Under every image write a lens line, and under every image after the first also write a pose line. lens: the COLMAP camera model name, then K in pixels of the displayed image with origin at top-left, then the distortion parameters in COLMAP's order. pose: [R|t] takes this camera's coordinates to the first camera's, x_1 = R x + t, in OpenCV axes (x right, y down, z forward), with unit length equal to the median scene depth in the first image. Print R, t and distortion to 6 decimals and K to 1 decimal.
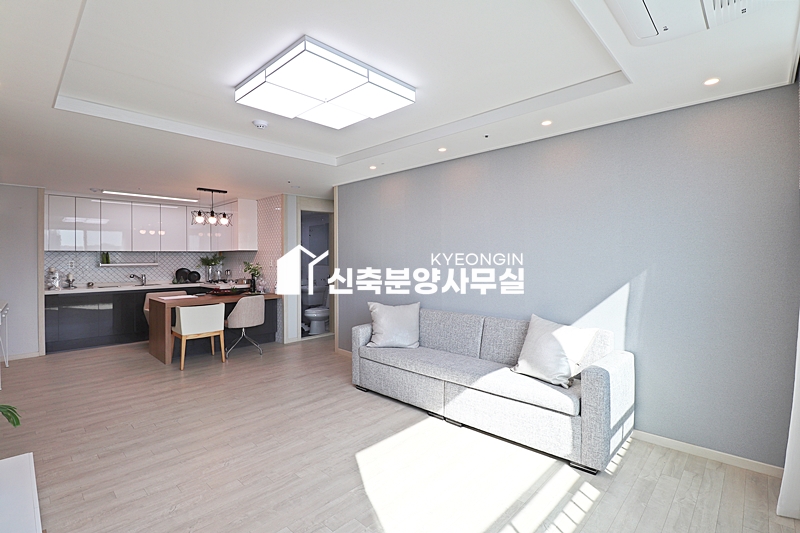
lens RADIAL K [[375.5, 0, 398.0], [0, 375.5, 261.5], [0, 0, 1]] dist [-0.001930, -0.000256]
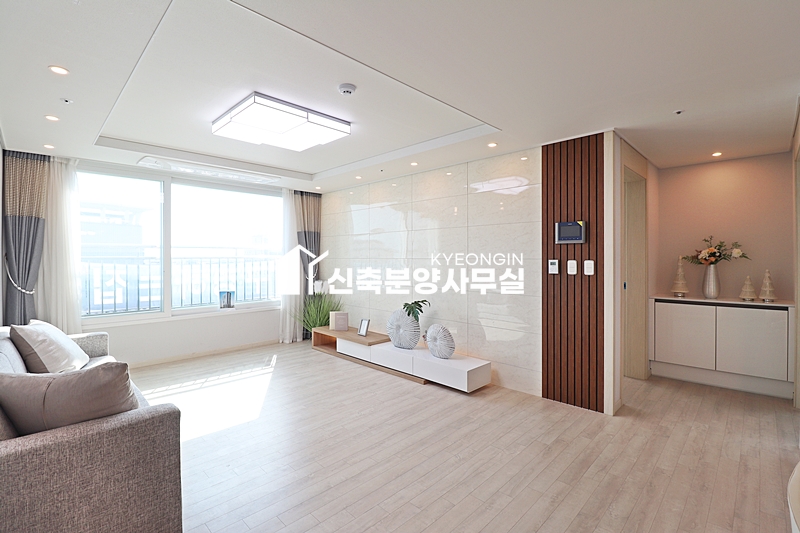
lens RADIAL K [[375.5, 0, 401.8], [0, 375.5, 260.9], [0, 0, 1]] dist [-0.001930, -0.000256]
pose [[-0.999875, 0.008773, 0.013120, -0.558274], [0.009019, 0.999782, 0.018842, -0.005940], [-0.012951, 0.018958, -0.999736, 2.043864]]
